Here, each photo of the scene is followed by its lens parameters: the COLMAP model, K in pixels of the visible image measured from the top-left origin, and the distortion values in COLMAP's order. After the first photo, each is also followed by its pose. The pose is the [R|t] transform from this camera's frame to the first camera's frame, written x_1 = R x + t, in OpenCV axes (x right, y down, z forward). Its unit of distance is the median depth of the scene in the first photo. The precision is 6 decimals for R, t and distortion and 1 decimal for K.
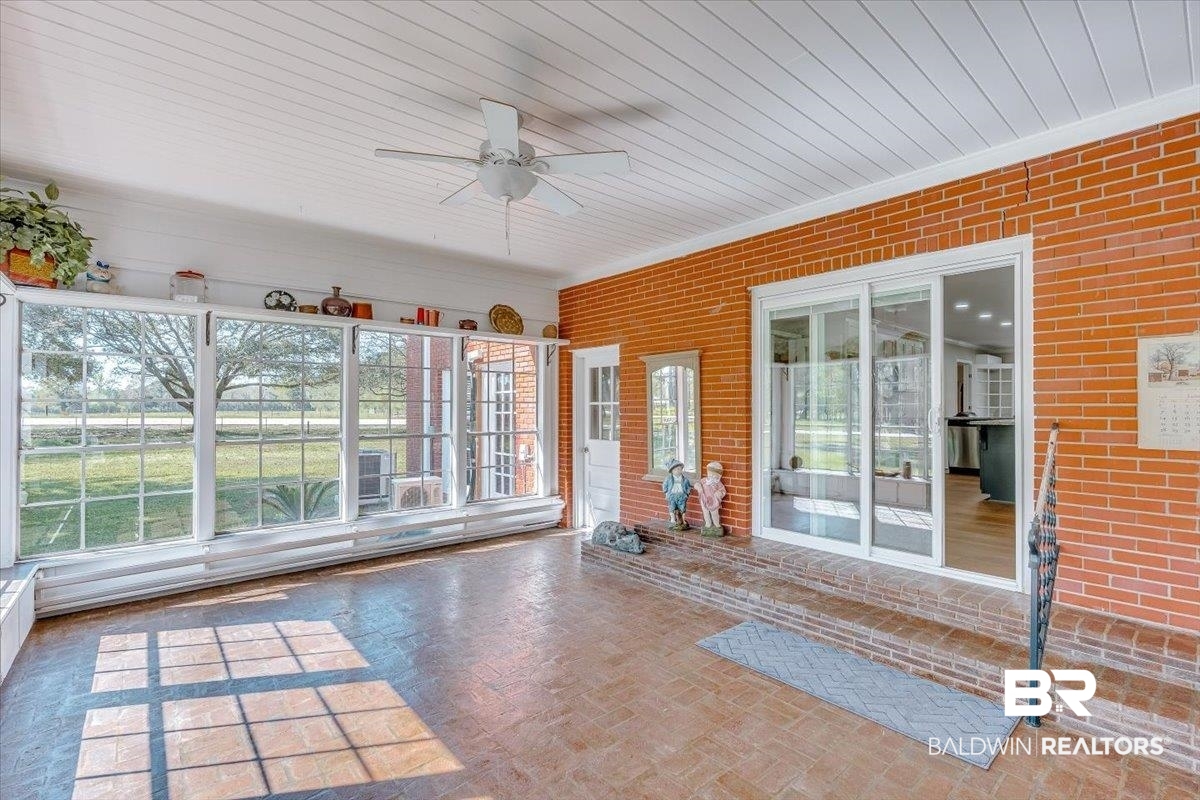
lens RADIAL K [[534.0, 0, 600.0], [0, 534.0, 400.0], [0, 0, 1]] dist [-0.002166, 0.000910]
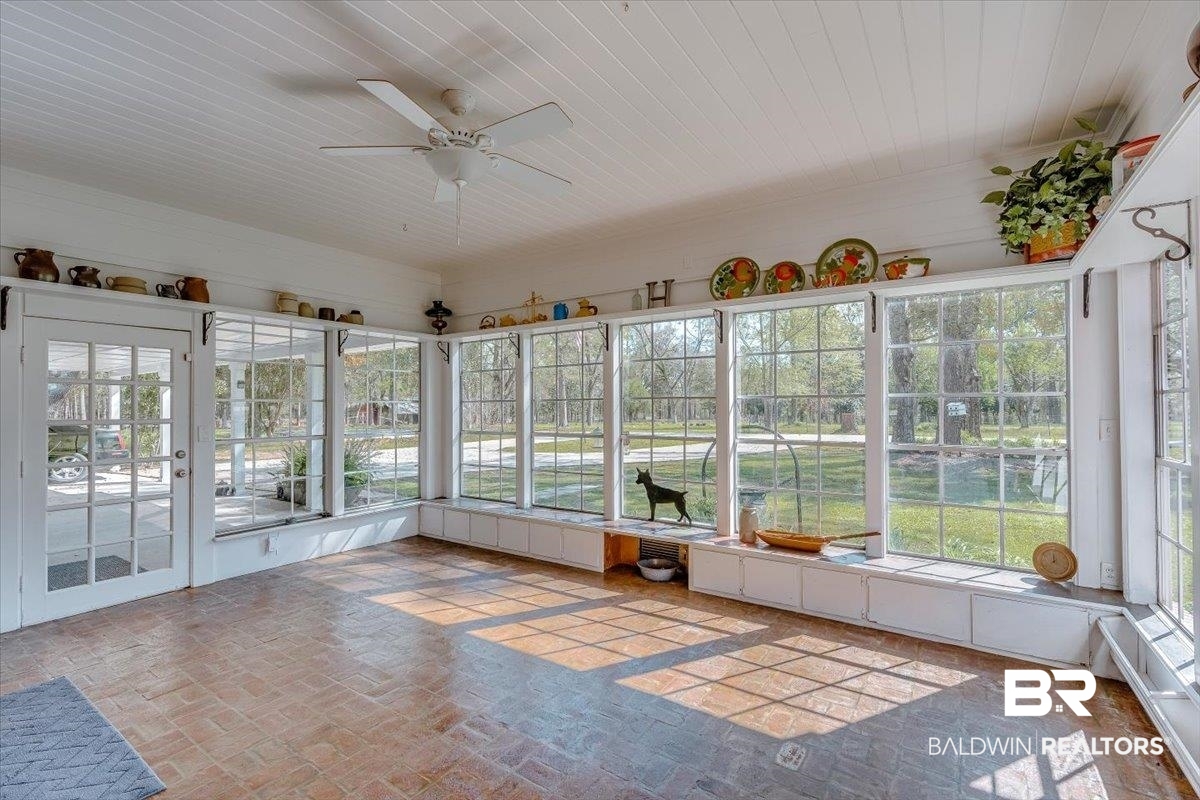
lens RADIAL K [[534.0, 0, 600.0], [0, 534.0, 400.0], [0, 0, 1]] dist [-0.002166, 0.000910]
pose [[-0.964061, -0.002684, -0.265667, -0.157432], [0.004043, 0.999685, -0.024774, 0.029697], [0.265650, -0.024958, -0.963746, 1.921918]]
